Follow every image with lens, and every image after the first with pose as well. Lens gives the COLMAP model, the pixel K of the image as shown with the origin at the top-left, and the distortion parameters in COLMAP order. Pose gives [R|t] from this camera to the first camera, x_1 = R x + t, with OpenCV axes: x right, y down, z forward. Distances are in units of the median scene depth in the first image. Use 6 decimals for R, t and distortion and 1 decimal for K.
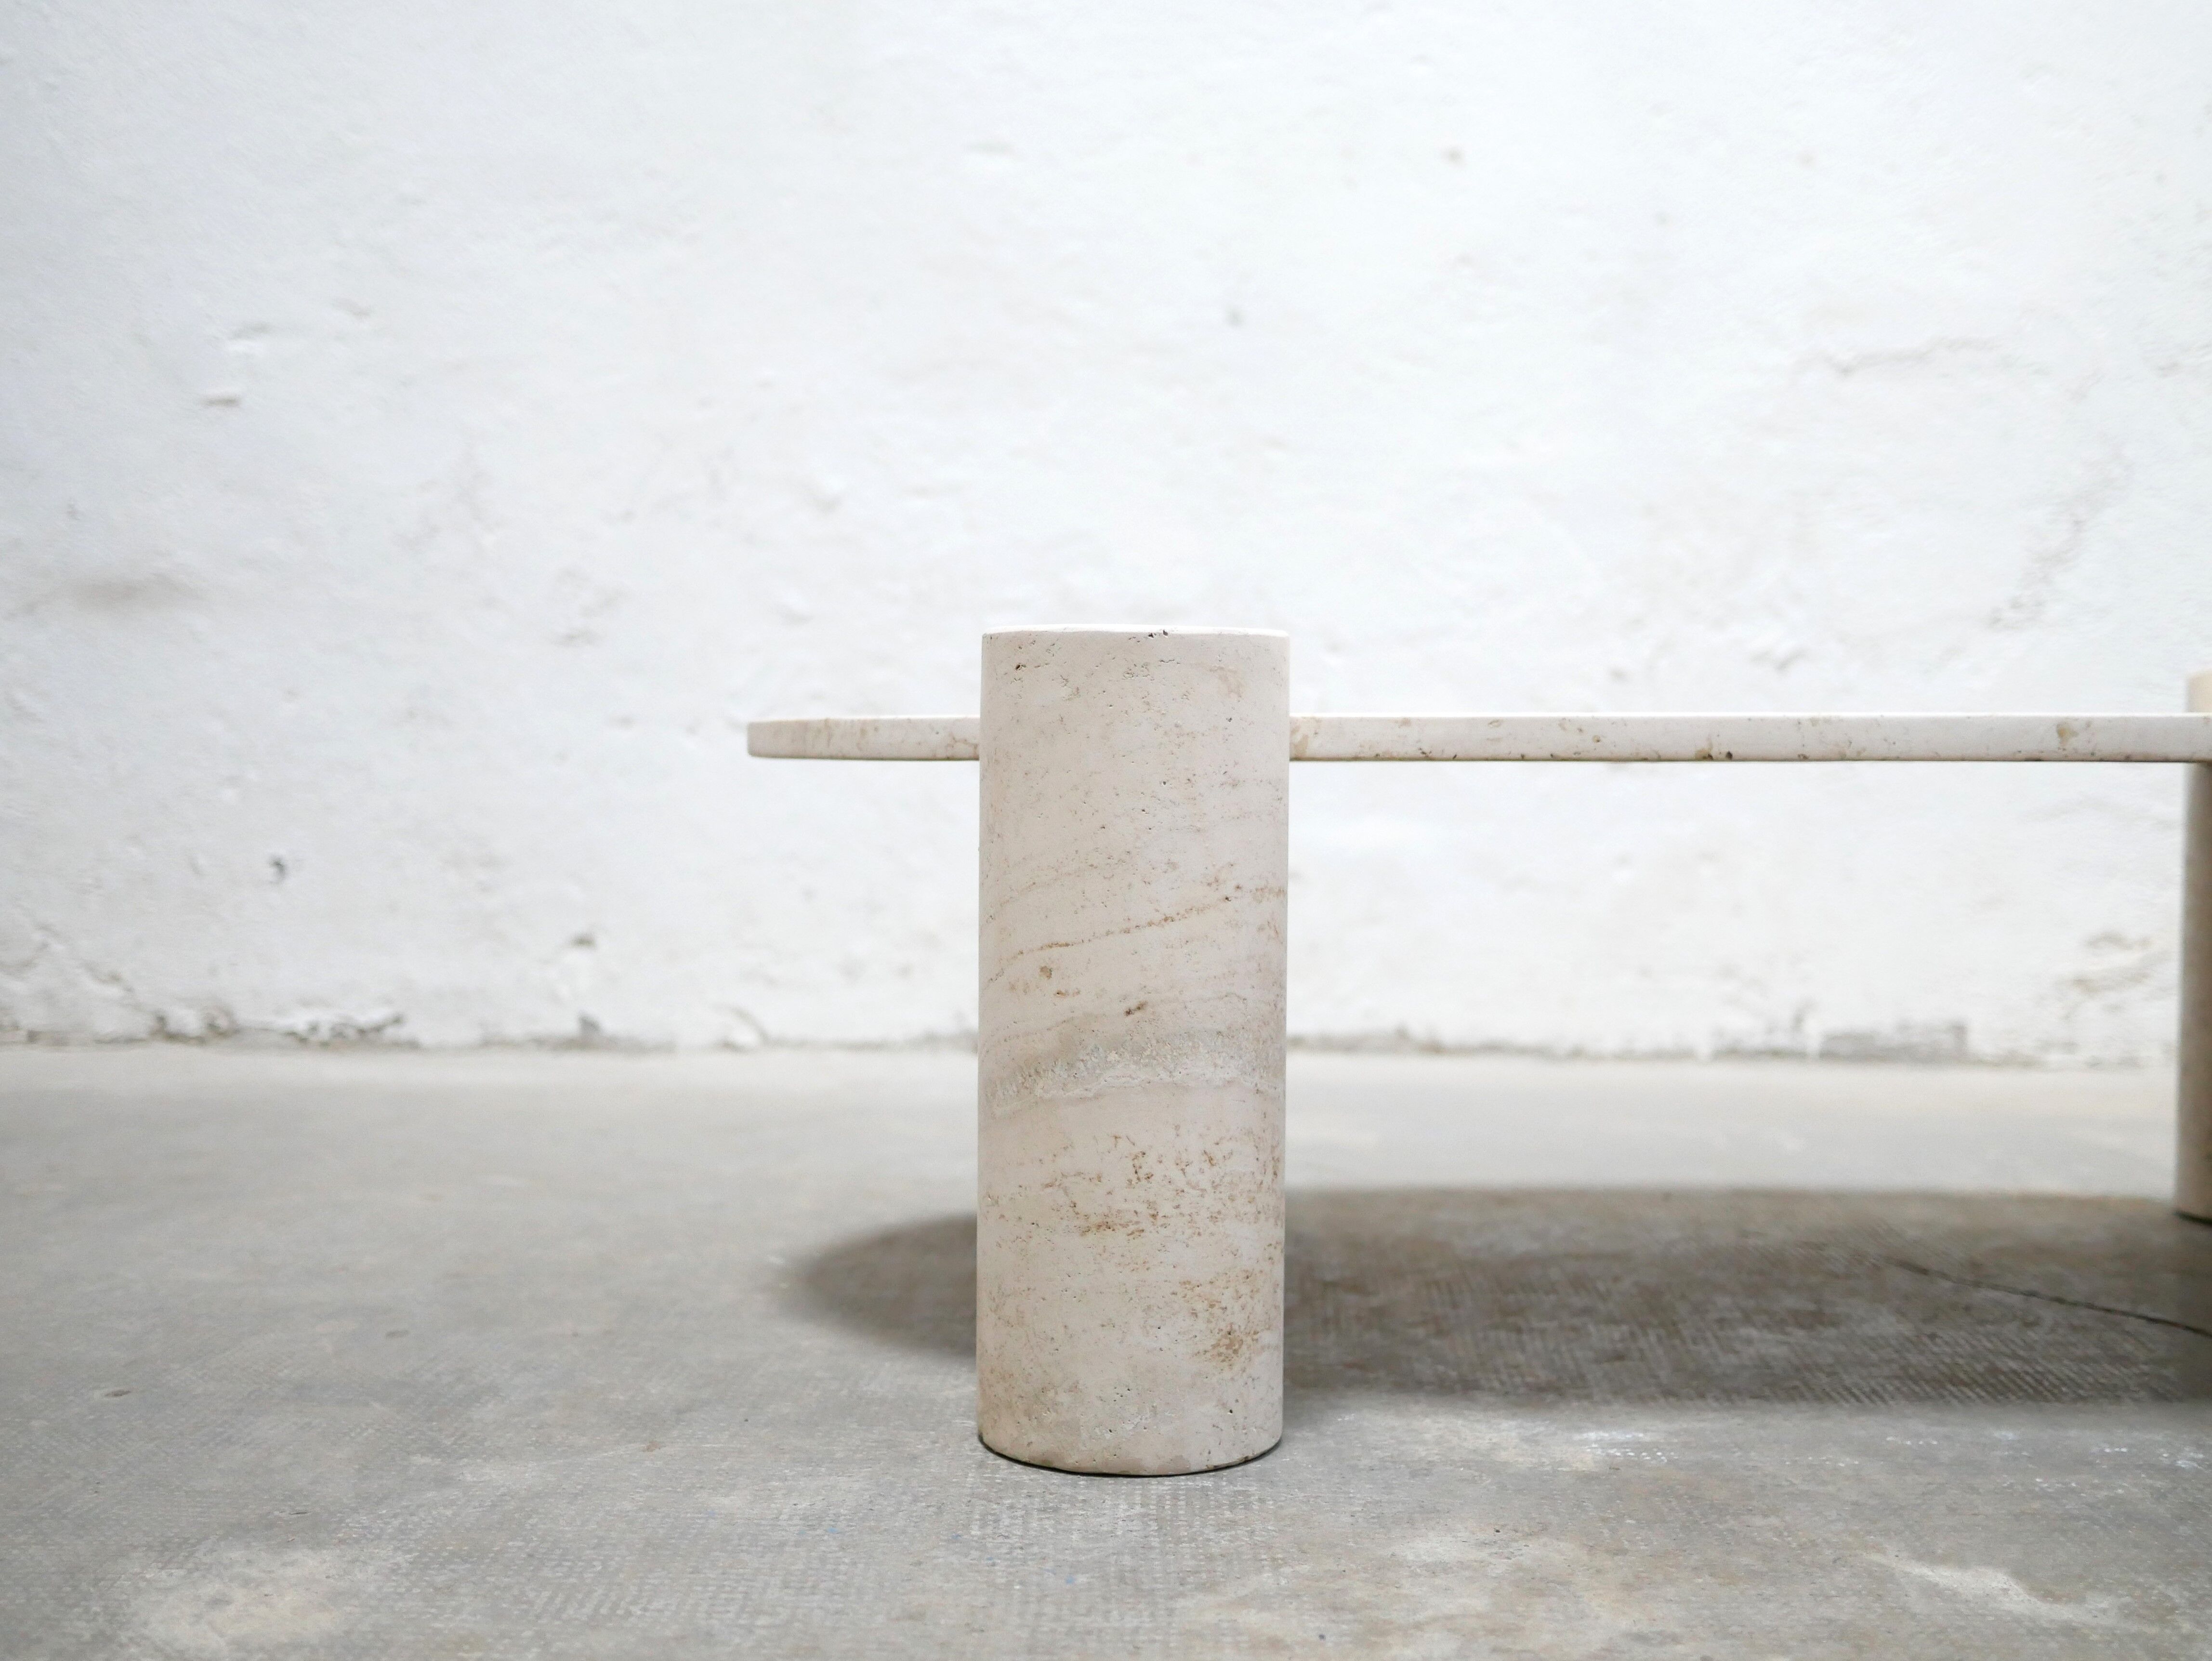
lens RADIAL K [[2486.4, 0, 1100.7], [0, 2486.4, 814.2], [0, 0, 1]] dist [-0.012903, 0.000000]
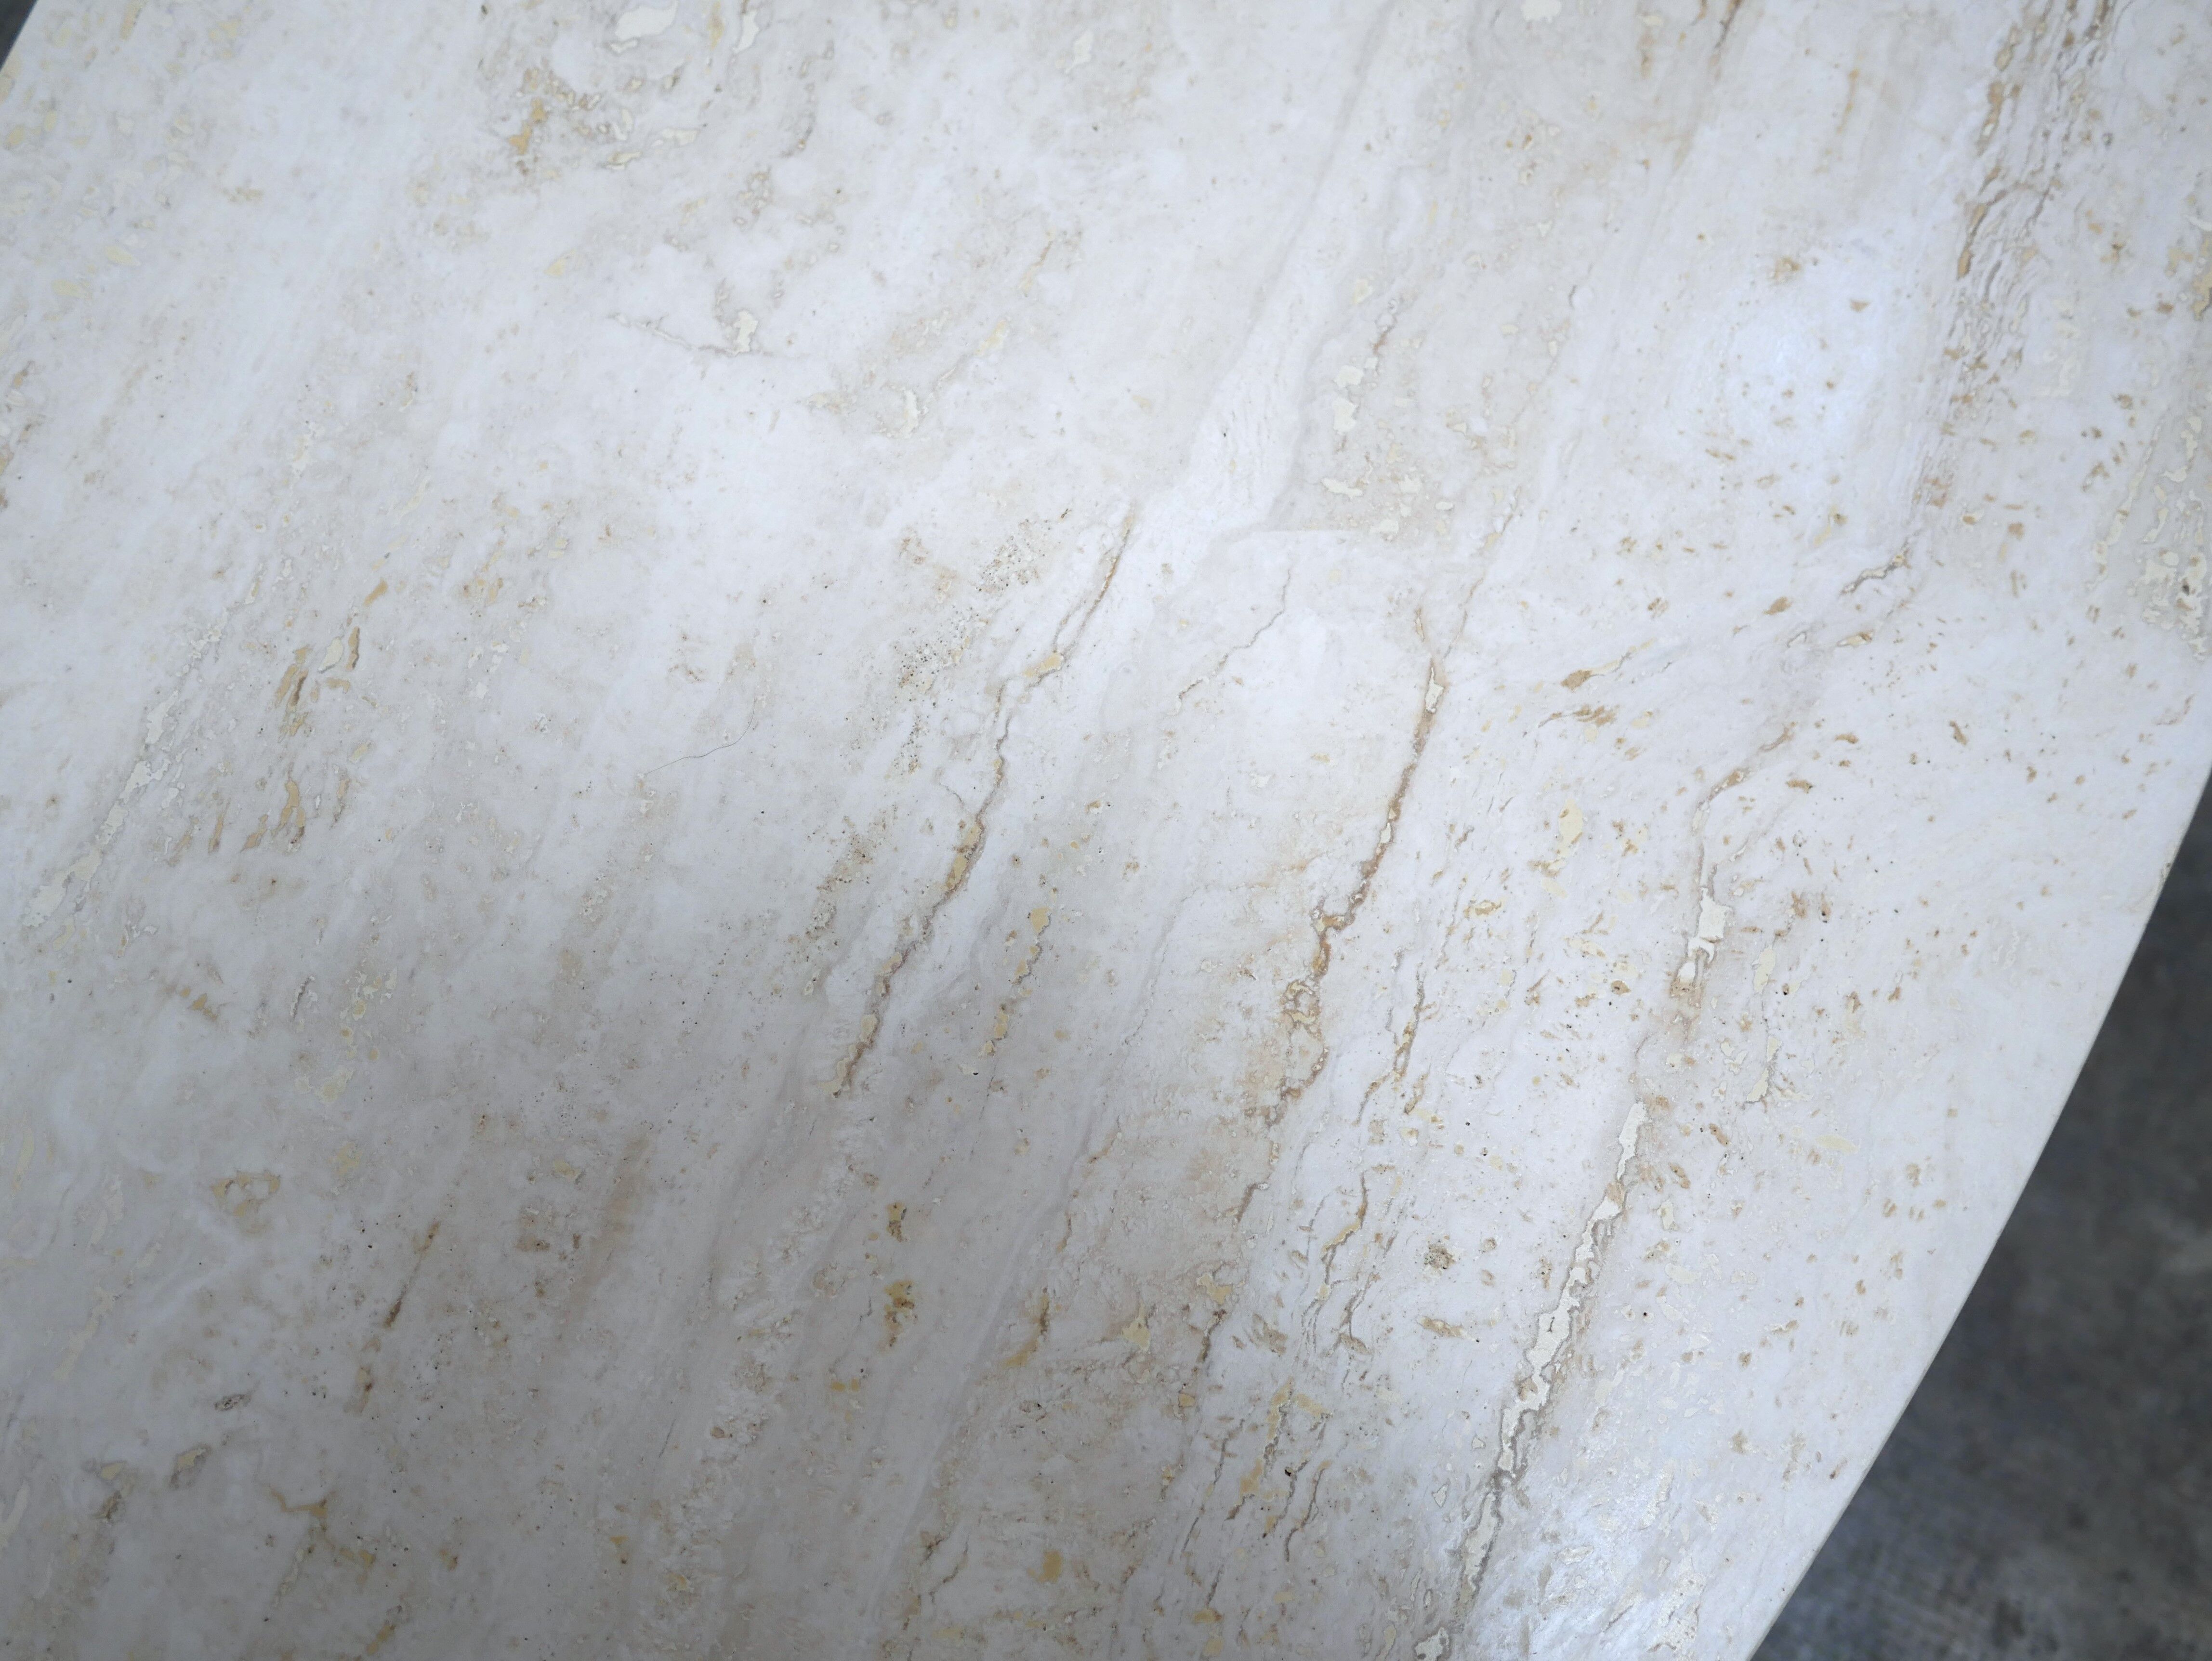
lens RADIAL K [[2486.4, 0, 1110.5], [0, 2486.4, 835.5], [0, 0, 1]] dist [-0.012903, 0.000000]
pose [[0.402721, -0.894633, 0.193515, 0.074090], [0.045592, 0.230761, 0.971942, -0.419940], [-0.914187, -0.382599, 0.133721, 0.840147]]
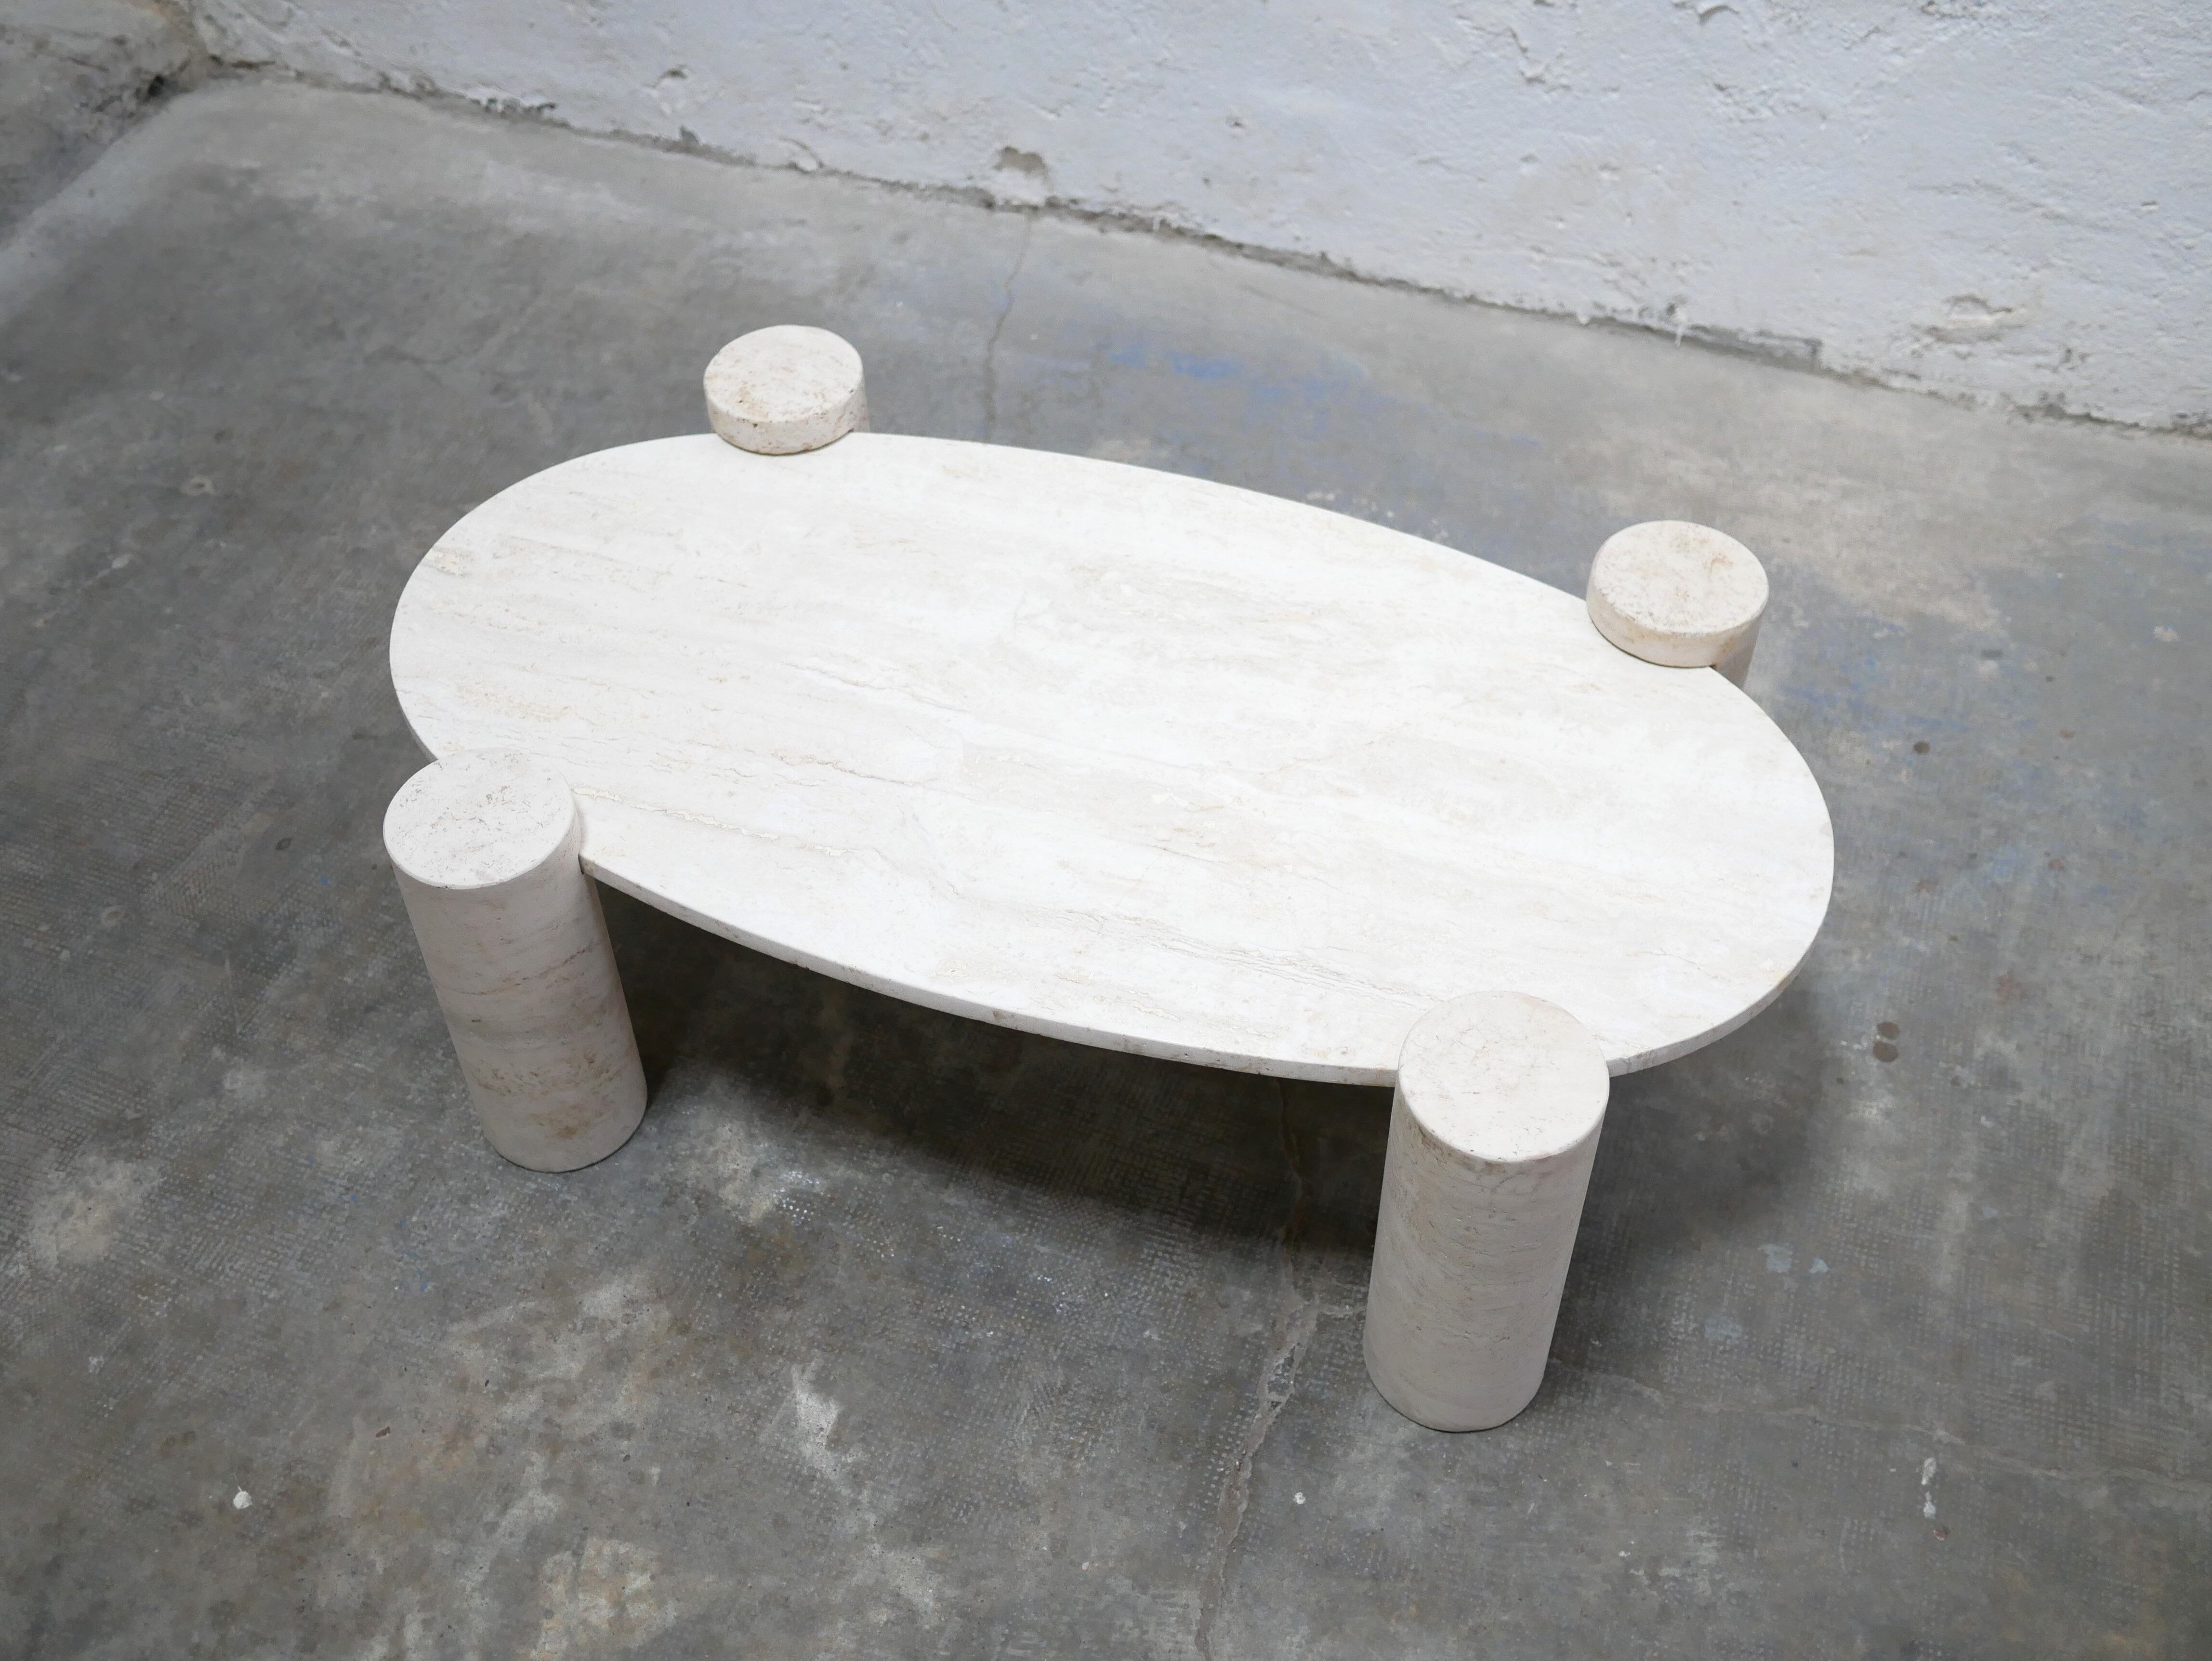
lens RADIAL K [[2486.4, 0, 1073.8], [0, 2486.4, 788.8], [0, 0, 1]] dist [-0.012903, 0.000000]
pose [[0.941168, 0.229292, -0.248250, 0.582875], [0.016409, 0.702727, 0.711270, -0.921928], [0.337541, -0.673498, 0.657622, 0.056691]]
